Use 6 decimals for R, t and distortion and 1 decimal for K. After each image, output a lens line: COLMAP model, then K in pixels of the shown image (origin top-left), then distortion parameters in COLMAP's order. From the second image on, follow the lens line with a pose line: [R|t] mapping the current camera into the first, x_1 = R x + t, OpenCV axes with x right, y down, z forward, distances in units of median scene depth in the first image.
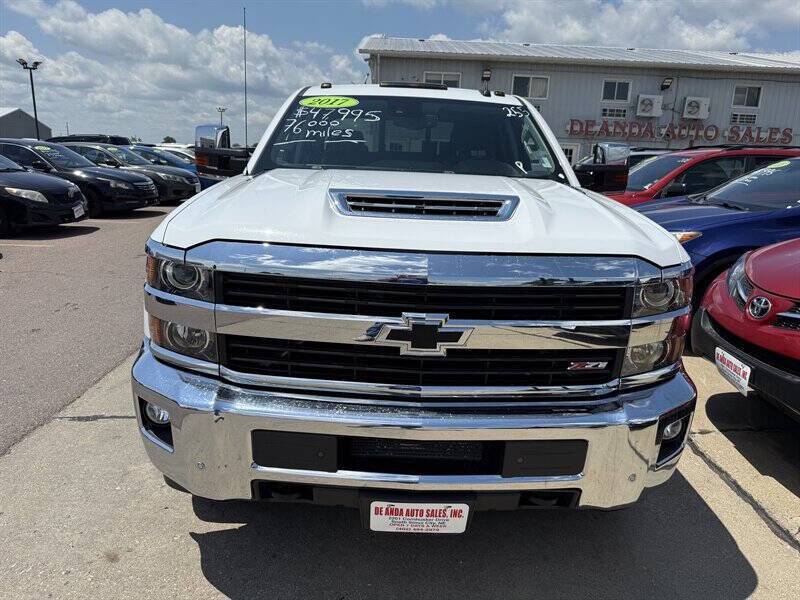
lens RADIAL K [[577.7, 0, 380.2], [0, 577.7, 310.0], [0, 0, 1]] dist [0.039116, -0.049782]
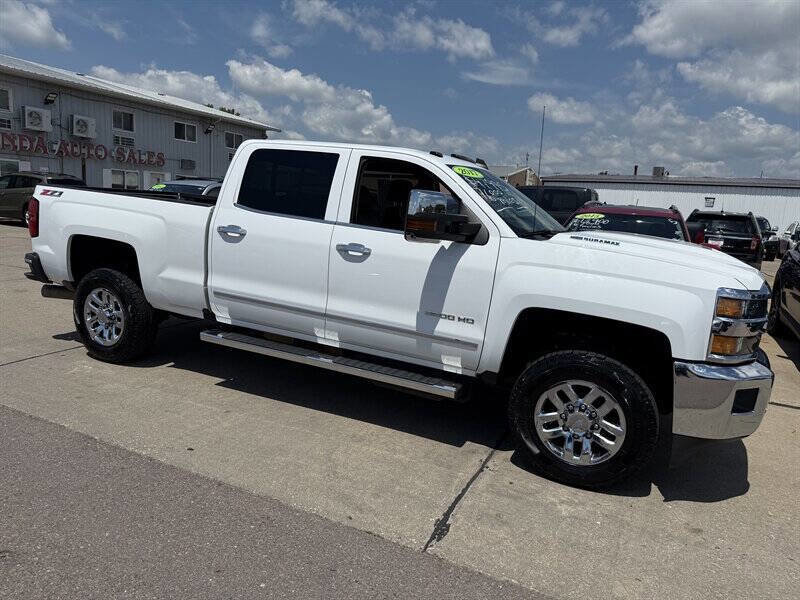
lens RADIAL K [[577.7, 0, 399.9], [0, 577.7, 303.3], [0, 0, 1]] dist [0.039116, -0.049782]
pose [[0.424860, -0.164935, 0.890107, -0.173170], [0.188197, 0.977872, 0.091369, -0.037044], [-0.885481, 0.128696, 0.446499, 0.103110]]
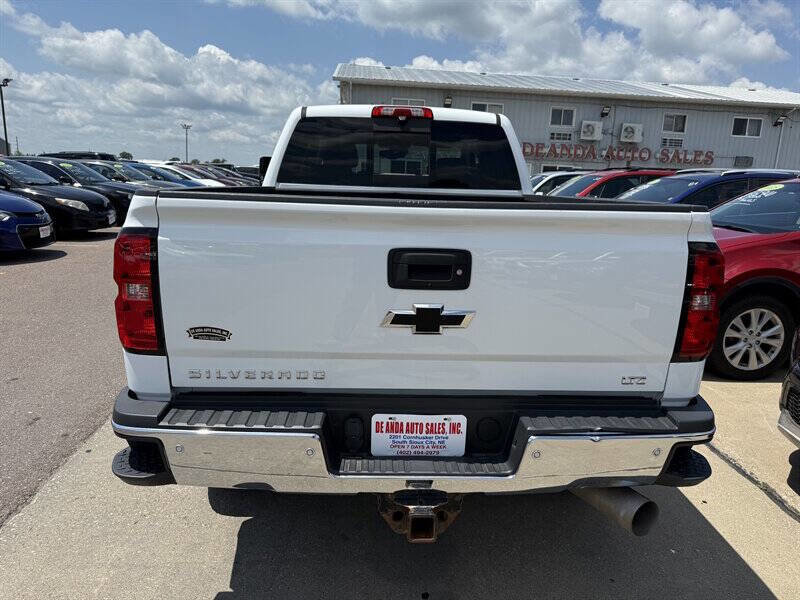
lens RADIAL K [[577.7, 0, 393.6], [0, 577.7, 306.4], [0, 0, 1]] dist [0.039116, -0.049782]
pose [[0.996215, -0.013431, 0.085883, -0.019477], [0.016298, 0.999330, -0.032761, 0.019314], [-0.085386, 0.034037, 0.995766, -0.074860]]
